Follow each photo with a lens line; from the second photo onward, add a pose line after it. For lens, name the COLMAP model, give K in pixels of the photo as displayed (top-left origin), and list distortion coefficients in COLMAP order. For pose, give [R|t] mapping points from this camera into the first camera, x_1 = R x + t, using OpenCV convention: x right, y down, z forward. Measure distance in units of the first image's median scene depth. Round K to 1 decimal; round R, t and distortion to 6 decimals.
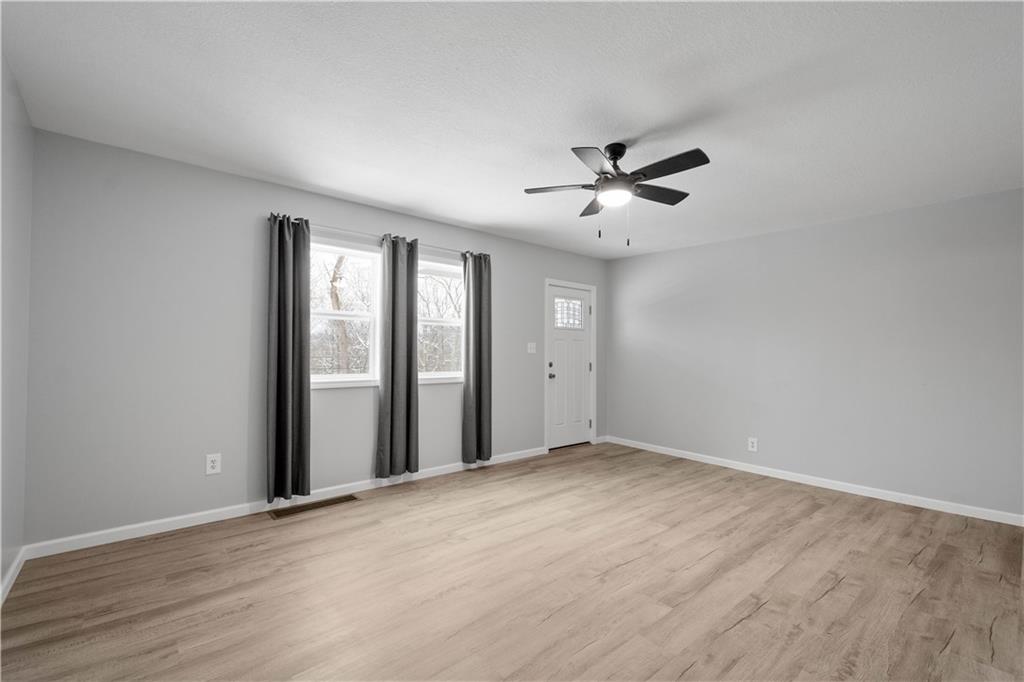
lens RADIAL K [[440.3, 0, 512.0], [0, 440.3, 341.0], [0, 0, 1]] dist [0.007822, -0.000100]
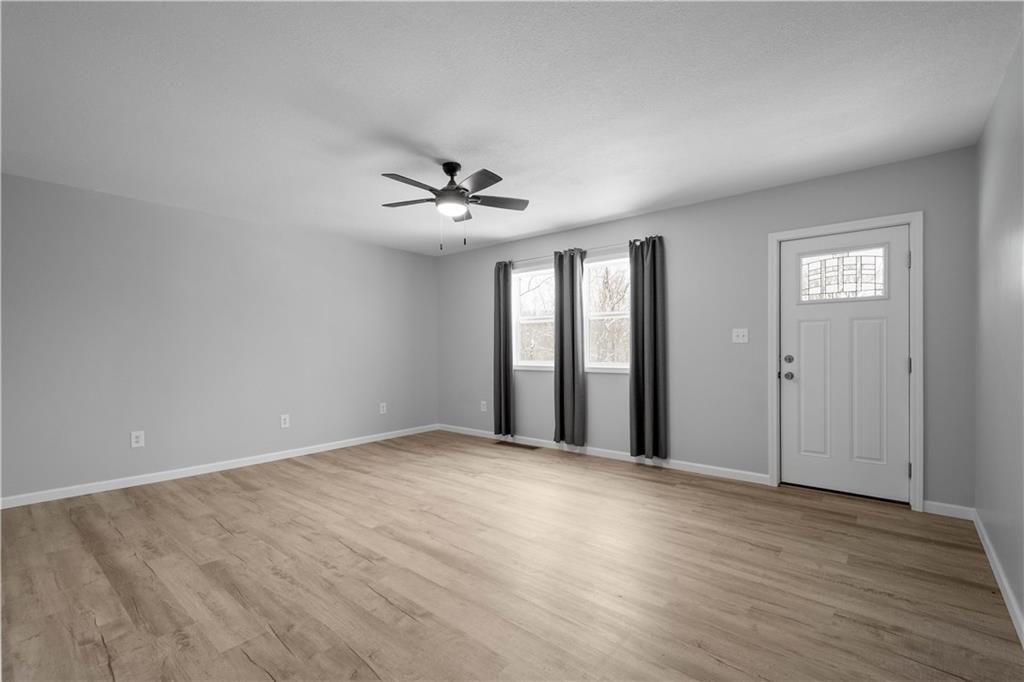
lens RADIAL K [[455.8, 0, 512.0], [0, 455.8, 341.0], [0, 0, 1]] dist [0.009076, 0.000080]
pose [[0.159115, -0.025083, -0.986941, 0.931895], [0.032239, 0.999276, -0.020198, 0.035302], [0.986734, -0.028604, 0.159808, 0.617003]]
